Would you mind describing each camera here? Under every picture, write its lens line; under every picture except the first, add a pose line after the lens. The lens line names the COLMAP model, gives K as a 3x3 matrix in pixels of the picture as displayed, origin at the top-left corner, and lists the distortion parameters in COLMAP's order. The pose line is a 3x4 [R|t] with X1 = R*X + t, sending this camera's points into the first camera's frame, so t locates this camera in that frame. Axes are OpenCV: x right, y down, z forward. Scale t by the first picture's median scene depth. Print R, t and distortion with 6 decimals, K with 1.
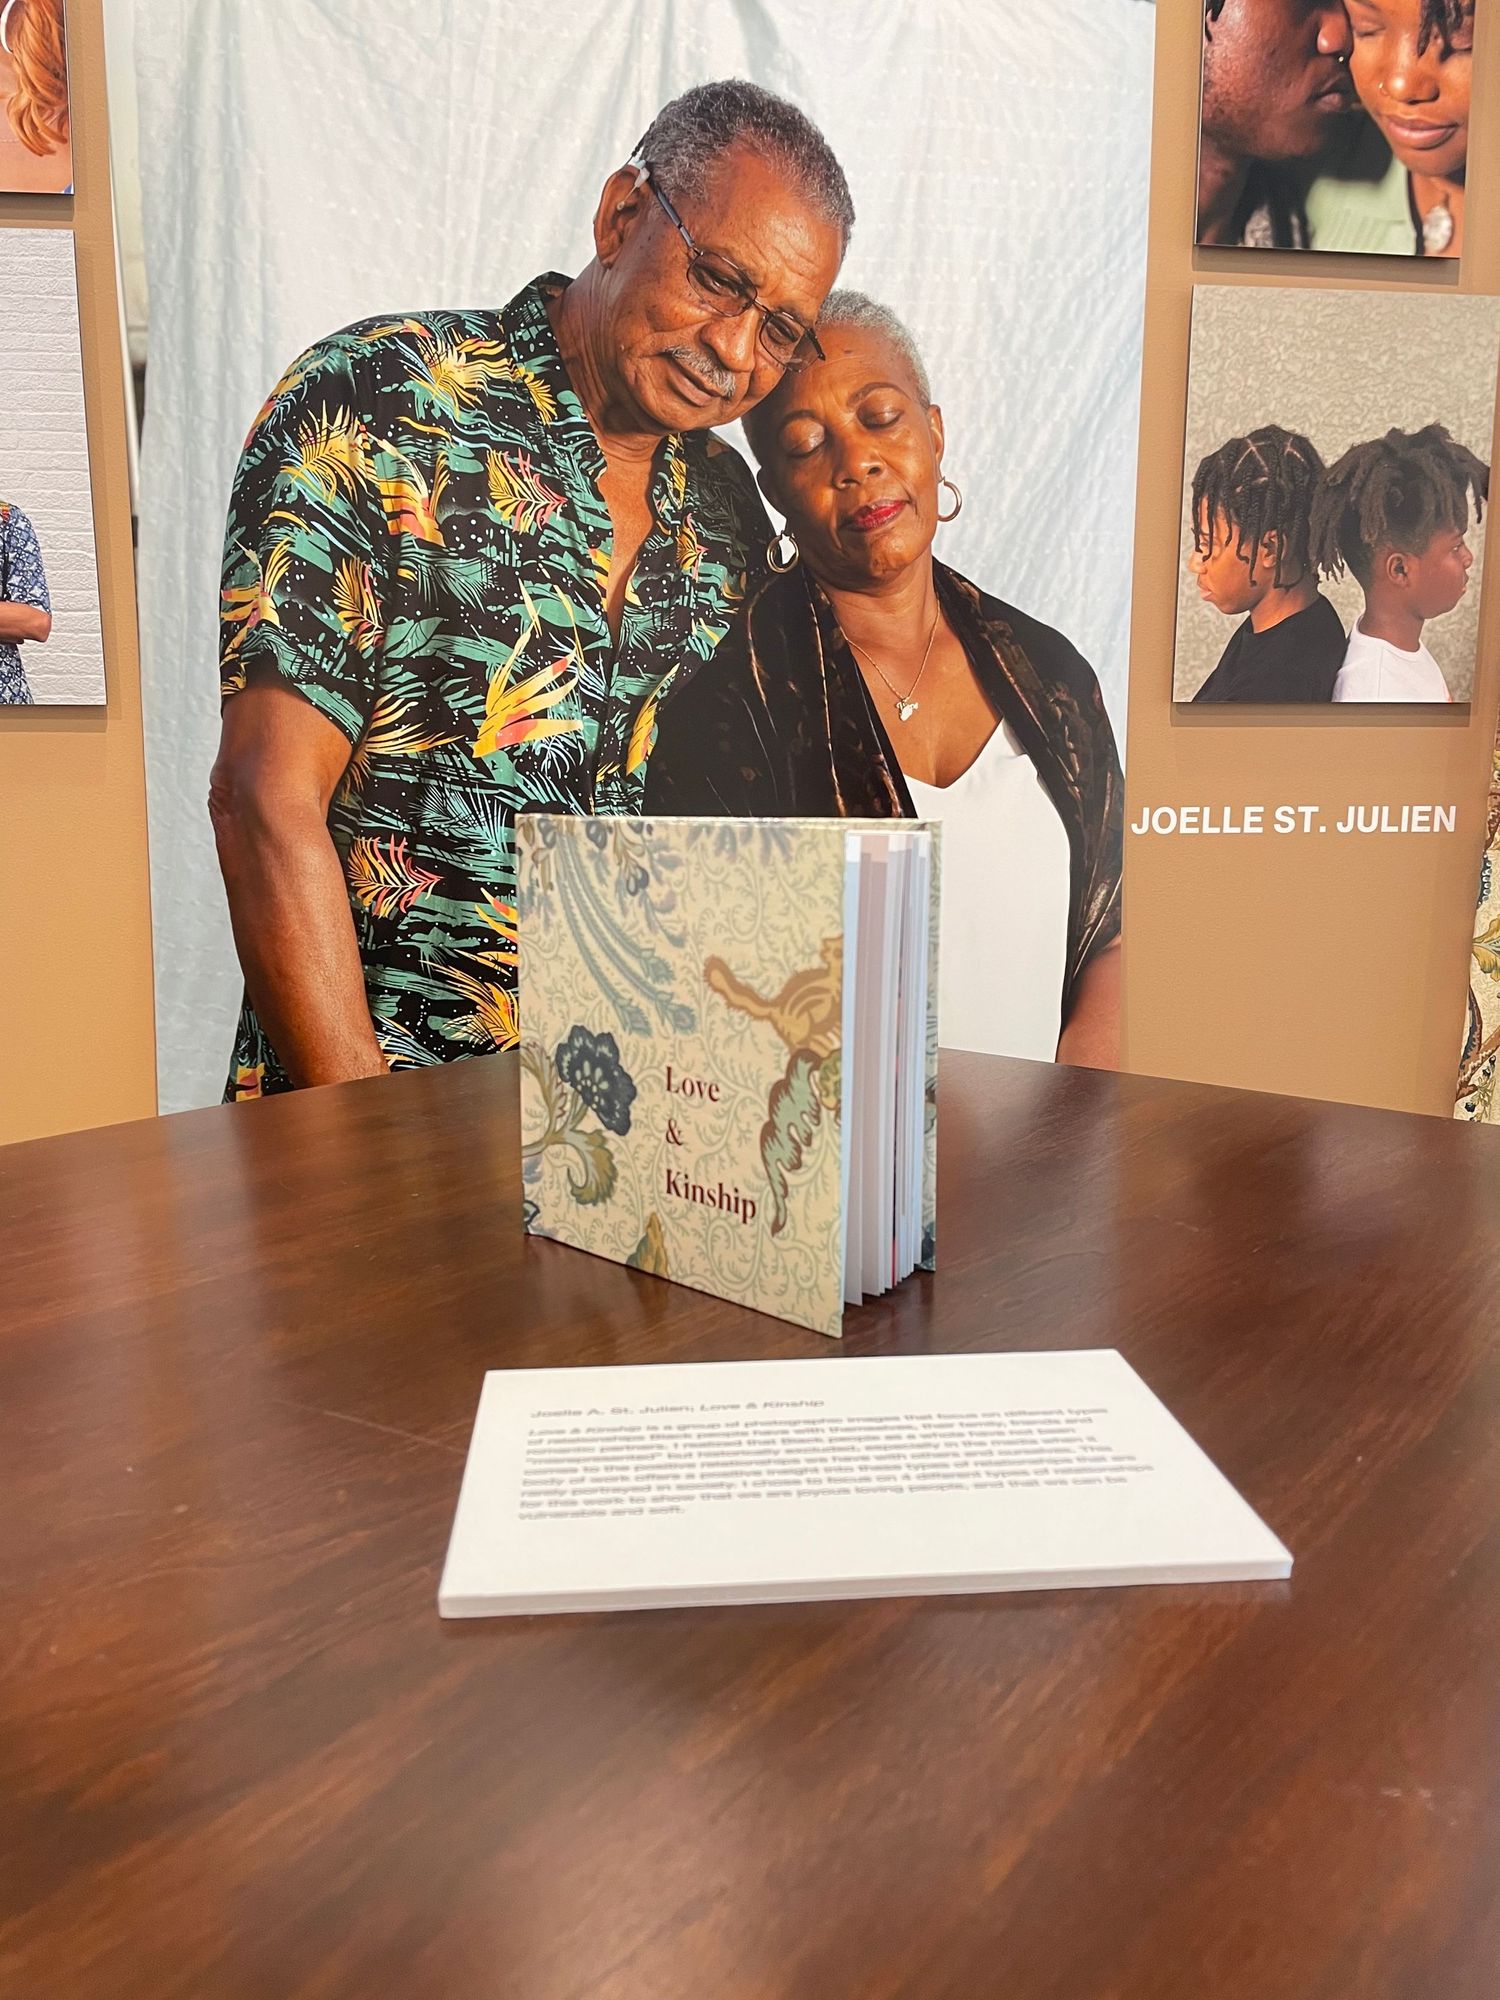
lens RADIAL K [[1507.6, 0, 753.2], [0, 1507.6, 1001.9], [0, 0, 1]] dist [-0.013775, -0.025612]
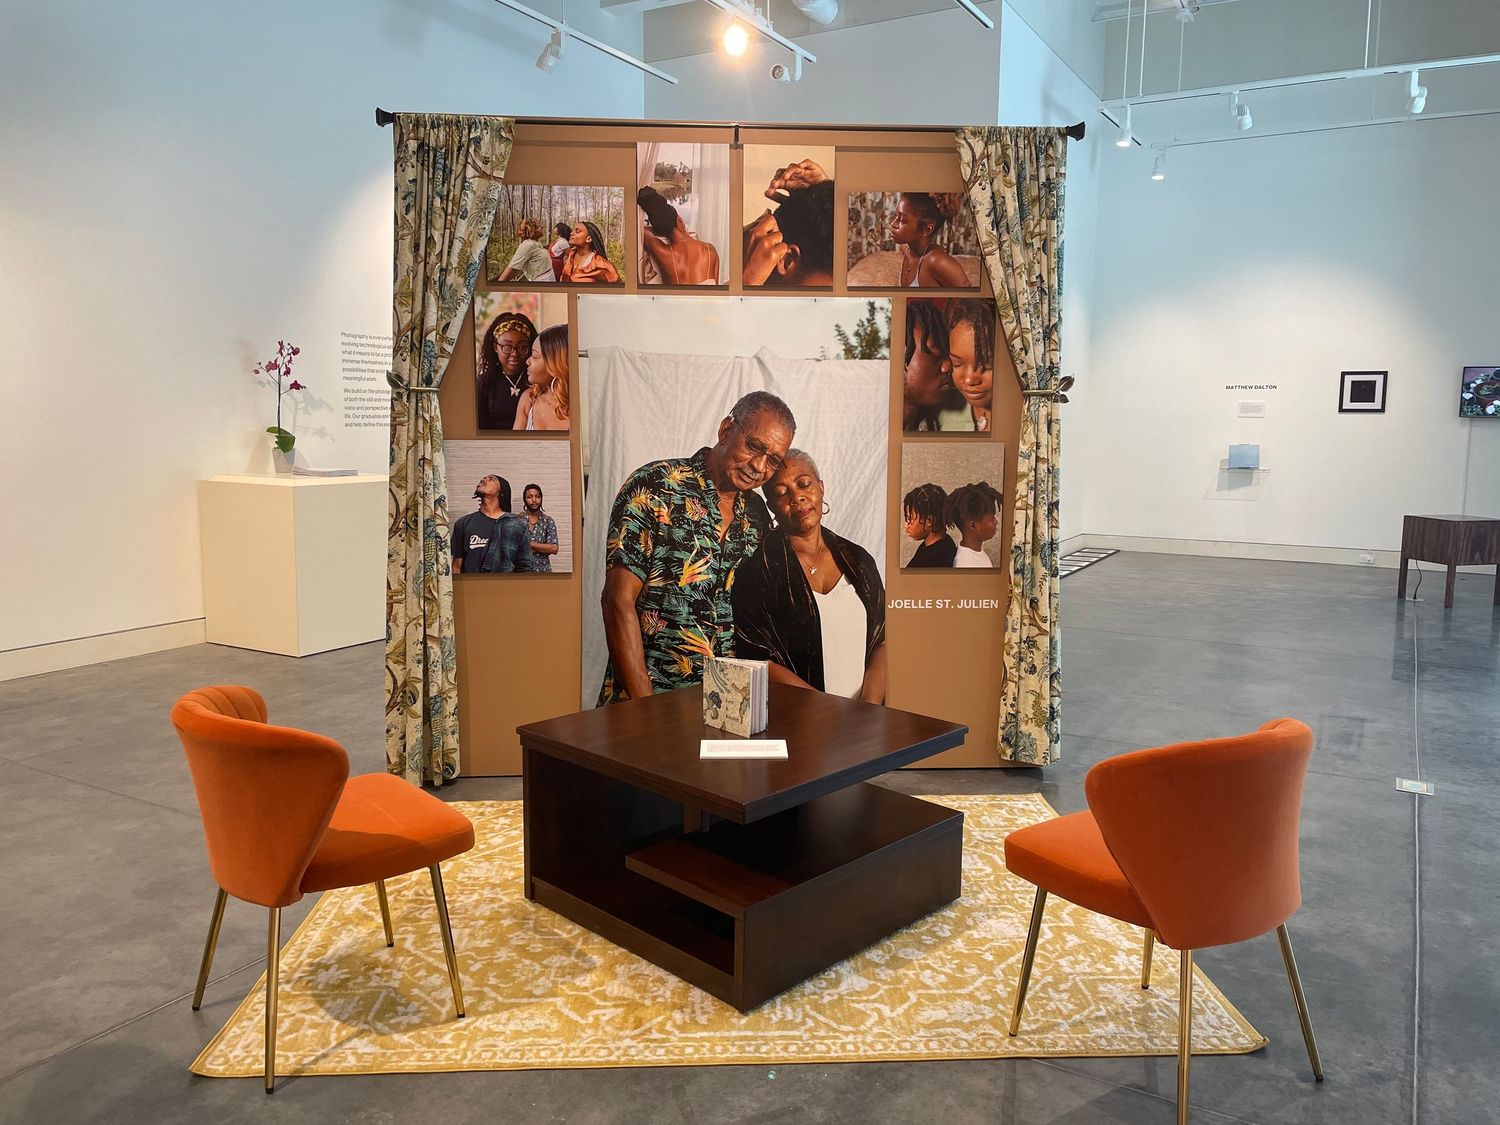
lens RADIAL K [[1130.7, 0, 757.6], [0, 1130.7, 524.7], [0, 0, 1]] dist [-0.013775, -0.025612]
pose [[0.997923, 0.014850, -0.062678, 0.140328], [-0.018331, 0.998299, -0.055337, -0.164902], [0.061750, 0.056371, 0.996498, -1.471996]]
